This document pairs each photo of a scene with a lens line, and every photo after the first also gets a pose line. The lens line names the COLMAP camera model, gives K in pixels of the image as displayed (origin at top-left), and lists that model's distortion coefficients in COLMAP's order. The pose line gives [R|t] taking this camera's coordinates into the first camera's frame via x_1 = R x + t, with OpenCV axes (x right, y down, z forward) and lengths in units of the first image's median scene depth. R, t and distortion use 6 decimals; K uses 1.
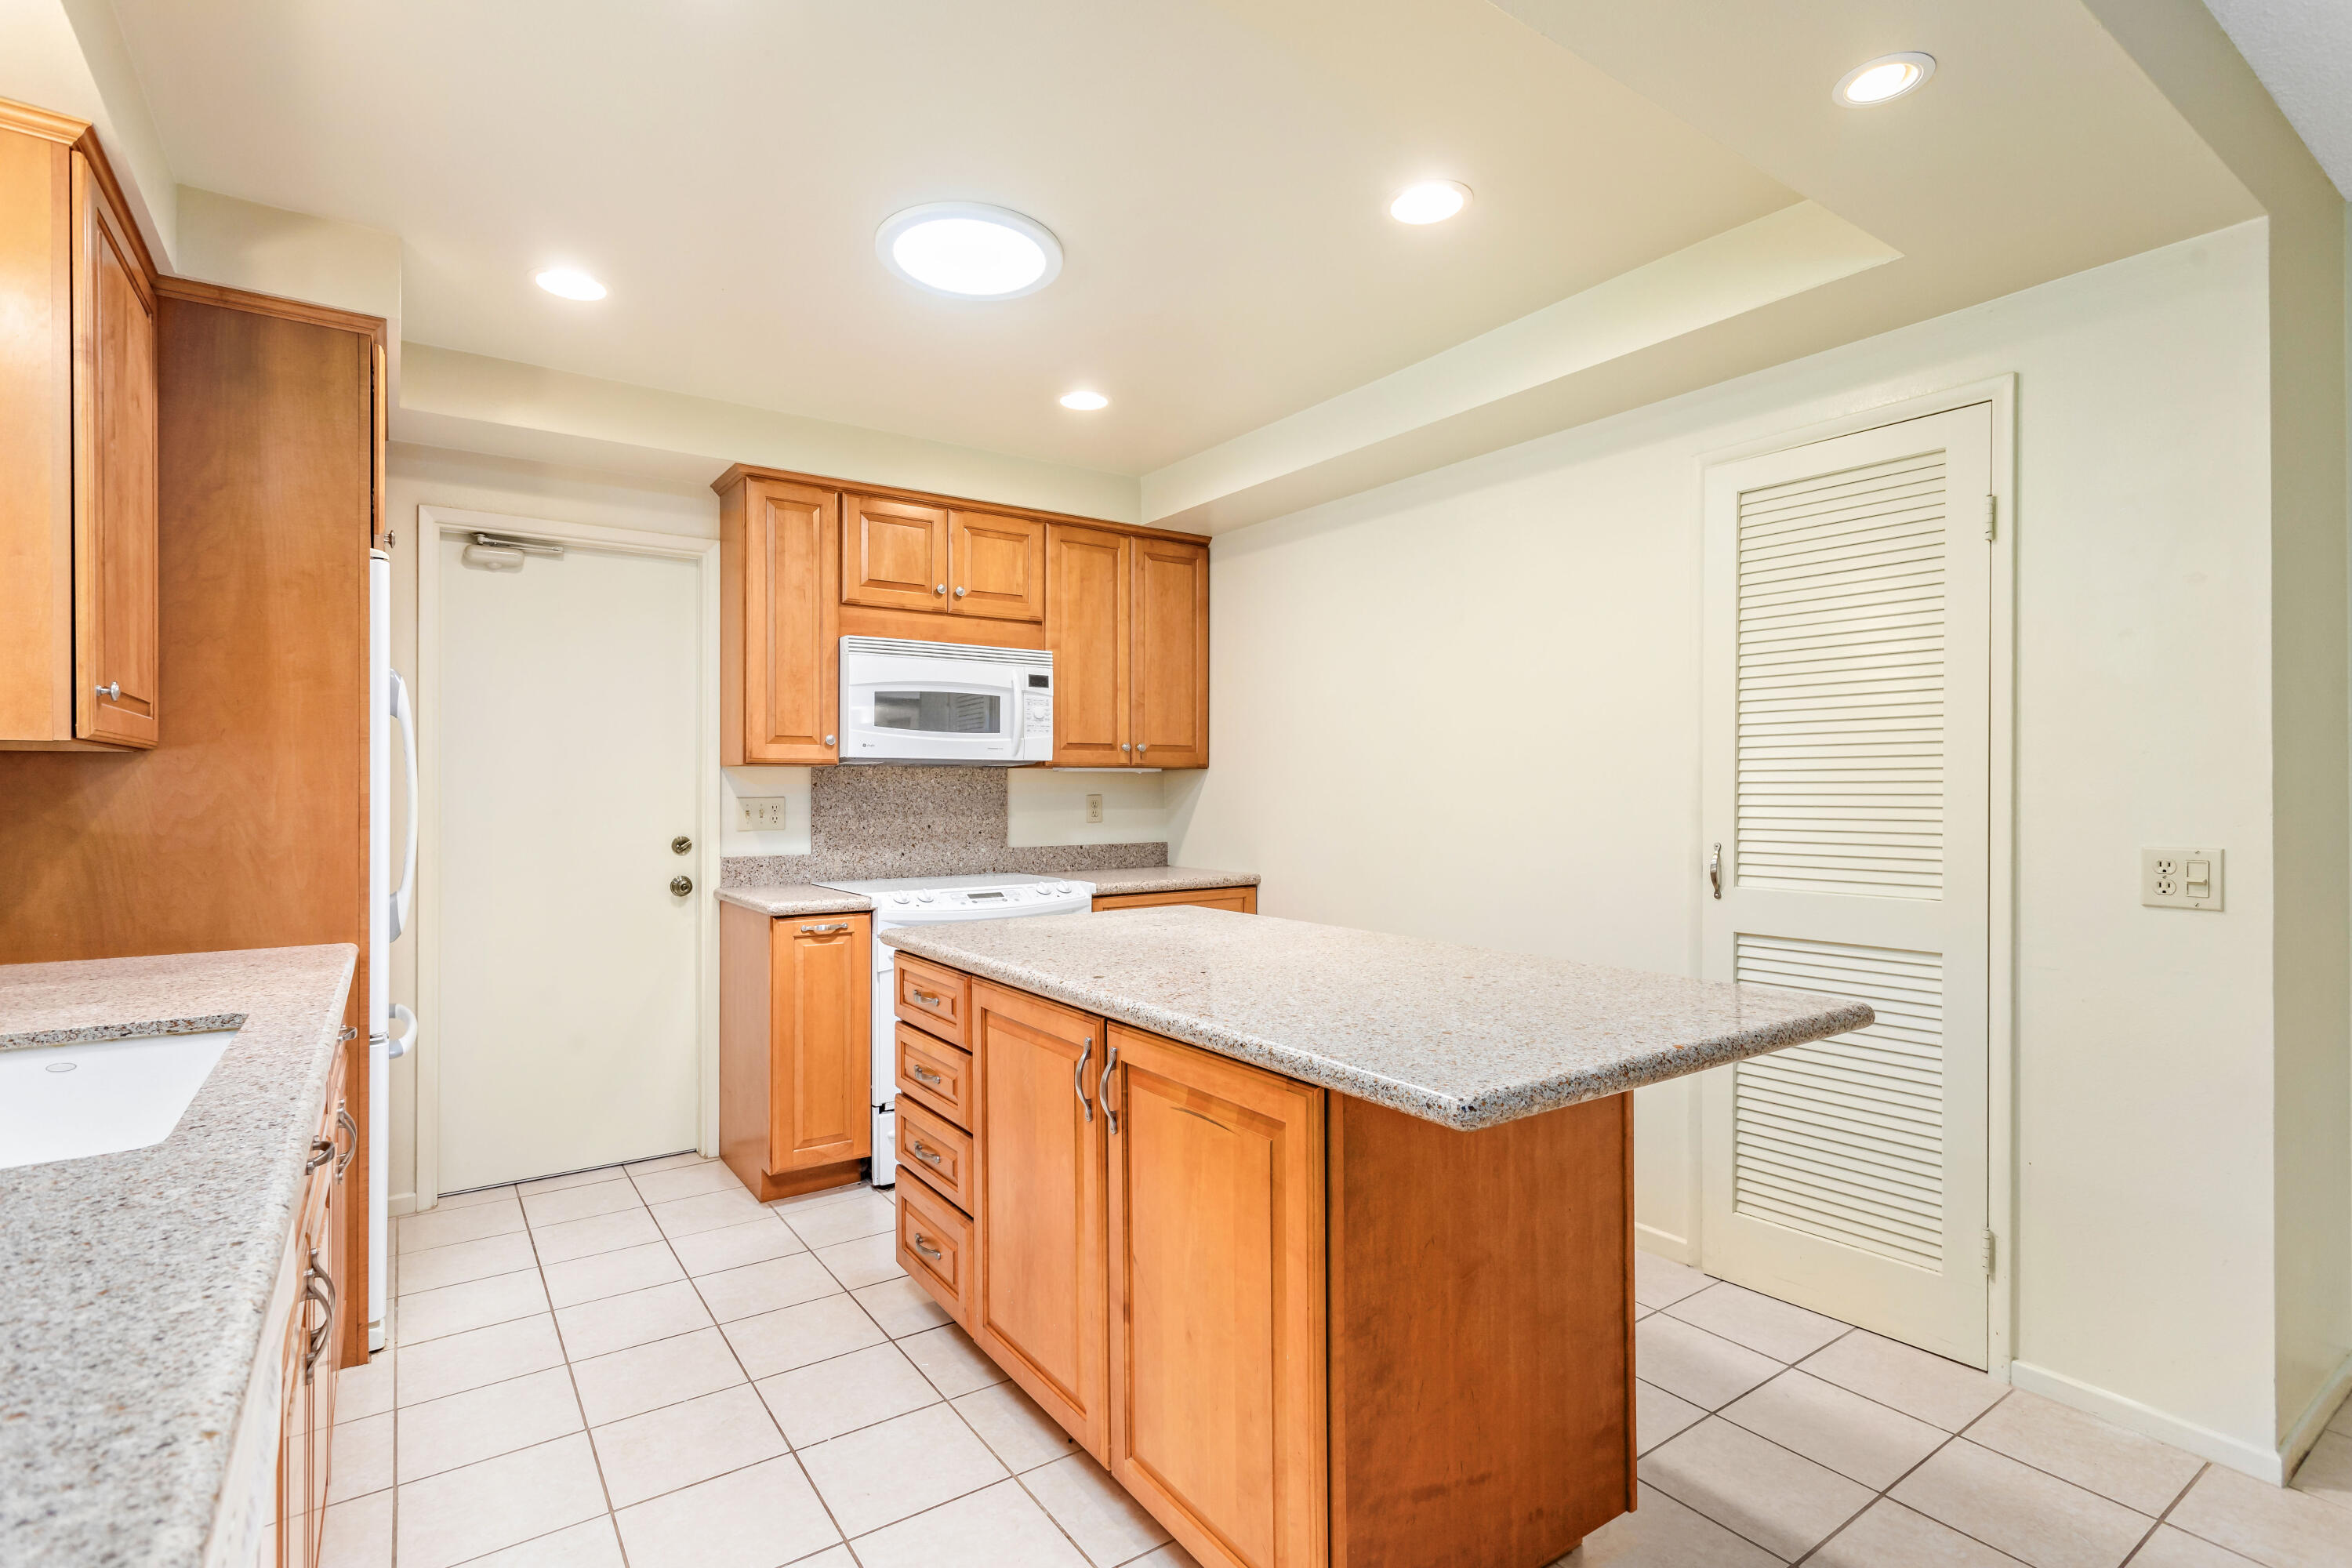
lens RADIAL K [[1118.5, 0, 1171.0], [0, 1118.5, 788.0], [0, 0, 1]] dist [0.001770, 0.004488]
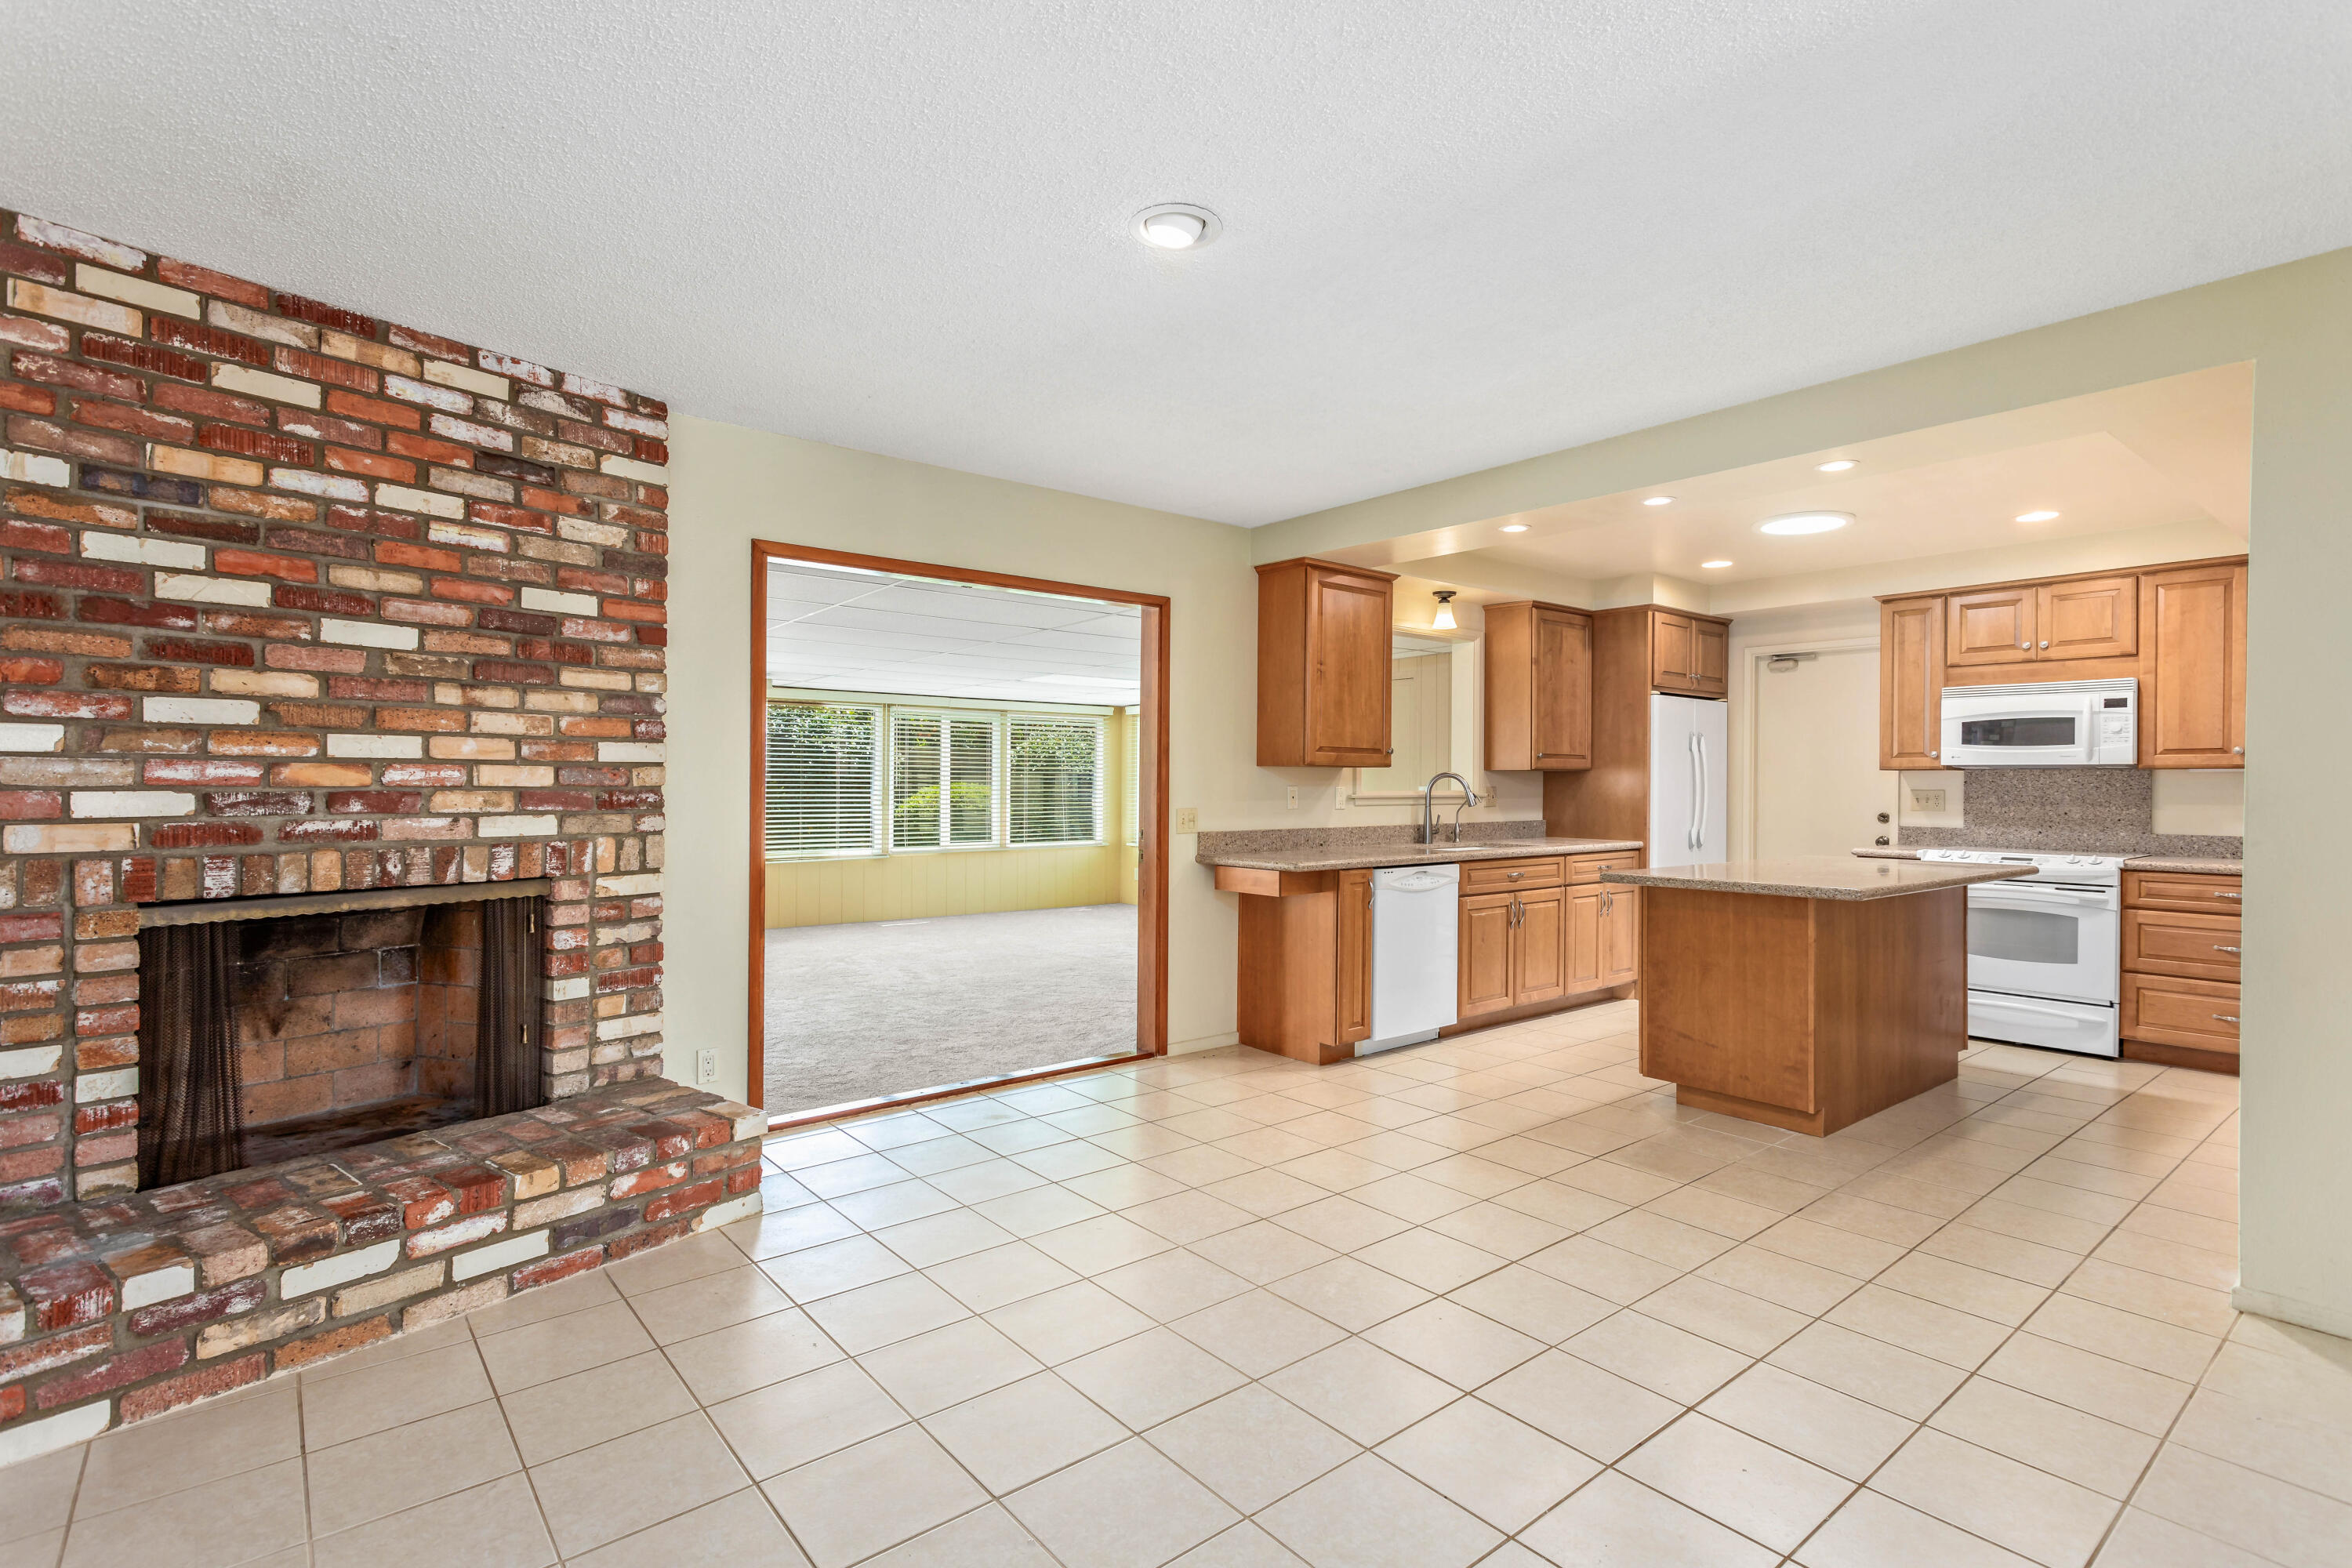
lens RADIAL K [[1118.5, 0, 1175.1], [0, 1118.5, 784.8], [0, 0, 1]] dist [0.001770, 0.004488]
pose [[0.075505, 0.007162, -0.997120, 1.265971], [-0.004070, 0.999968, 0.006874, -0.006125], [0.997137, 0.003539, 0.075531, -0.211157]]
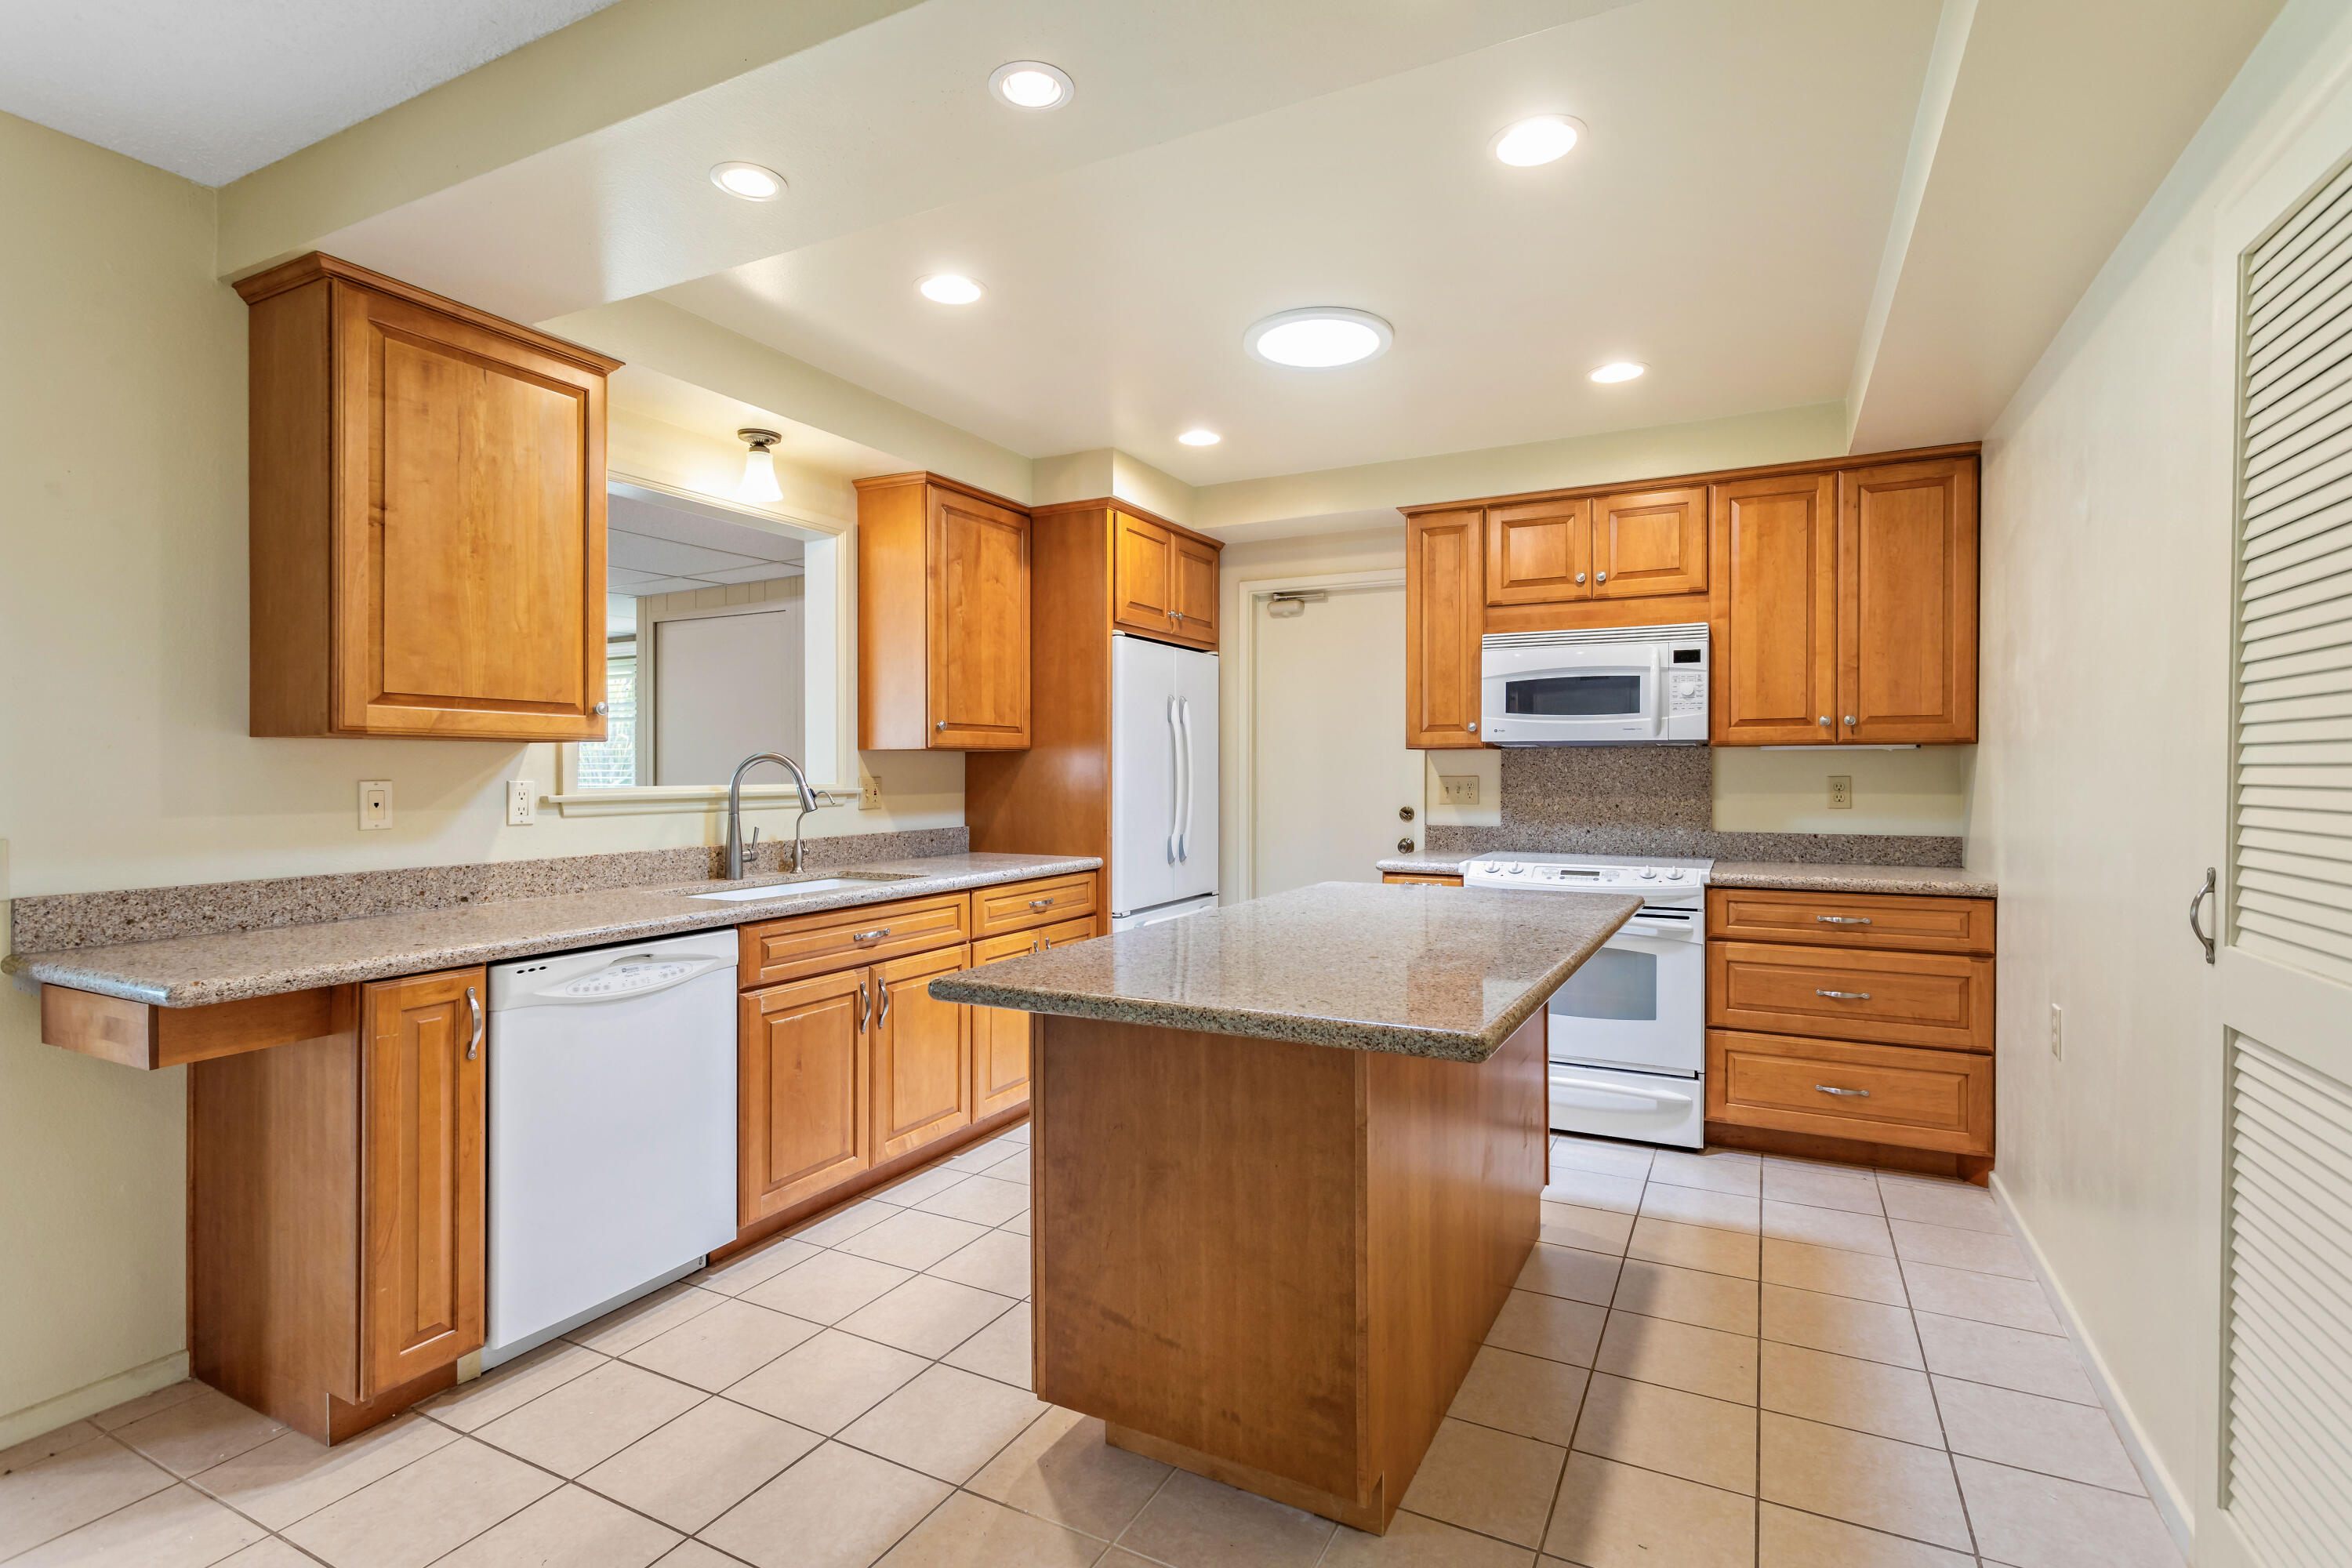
lens RADIAL K [[1118.5, 0, 1169.8], [0, 1118.5, 773.4], [0, 0, 1]] dist [0.001770, 0.004488]
pose [[0.458371, 0.006863, -0.888734, 0.607062], [0.000617, 0.999967, 0.008040, -0.004565], [0.888761, -0.004234, 0.458352, 0.201350]]
